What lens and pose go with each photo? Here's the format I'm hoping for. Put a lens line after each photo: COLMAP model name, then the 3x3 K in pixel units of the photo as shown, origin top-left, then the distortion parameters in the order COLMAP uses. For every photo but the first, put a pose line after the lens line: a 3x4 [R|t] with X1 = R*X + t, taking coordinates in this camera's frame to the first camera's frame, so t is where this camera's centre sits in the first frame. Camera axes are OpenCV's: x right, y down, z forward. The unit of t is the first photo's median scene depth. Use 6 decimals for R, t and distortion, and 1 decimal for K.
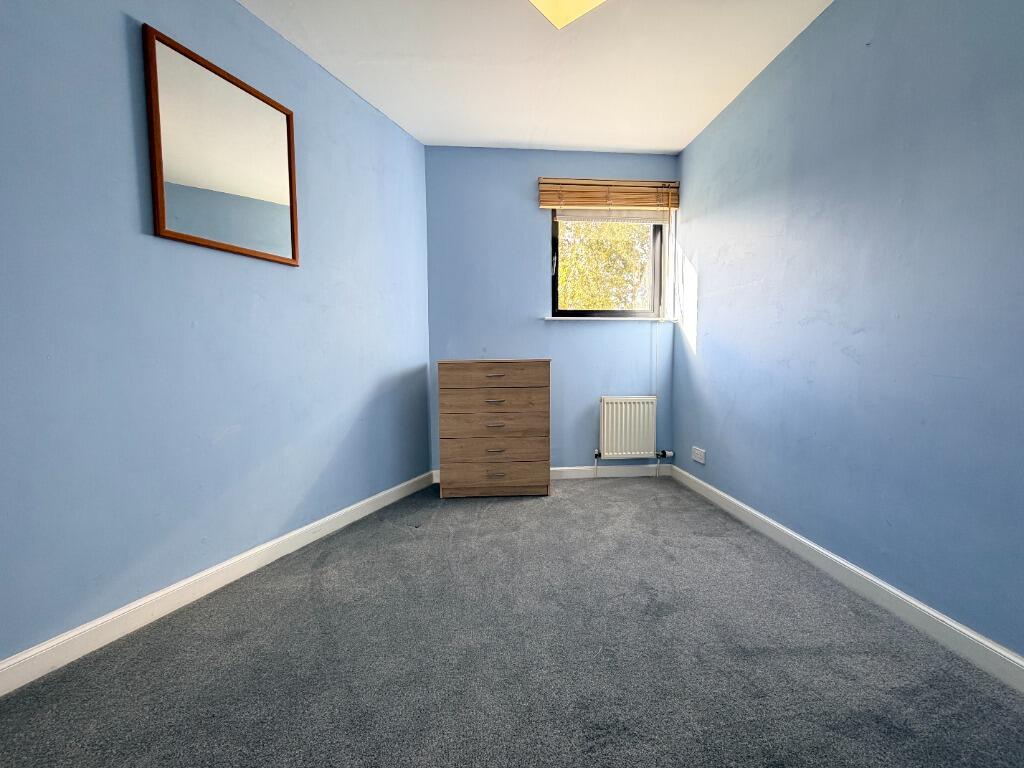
lens RADIAL K [[409.1, 0, 508.0], [0, 409.1, 381.0], [0, 0, 1]] dist [0.000846, 0.000558]
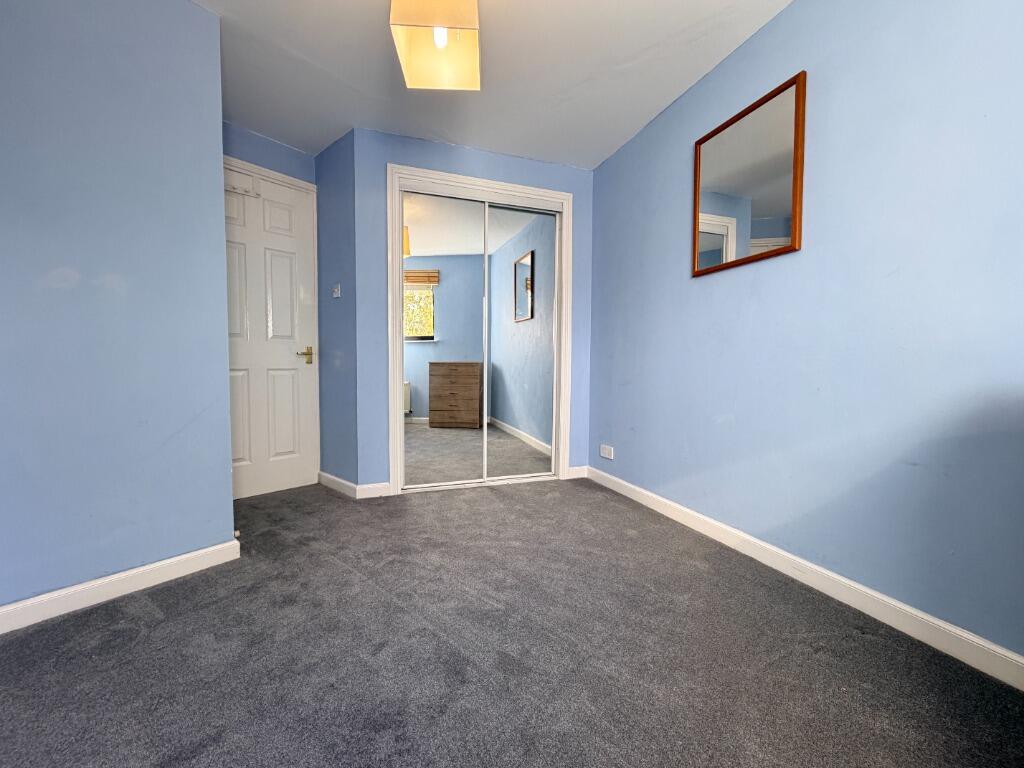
lens RADIAL K [[409.1, 0, 508.0], [0, 409.1, 381.0], [0, 0, 1]] dist [0.000846, 0.000558]
pose [[-0.716019, 0.039312, -0.696973, 0.594056], [-0.034175, 0.995242, 0.091244, -0.073120], [0.697244, 0.089152, -0.711268, 1.353692]]
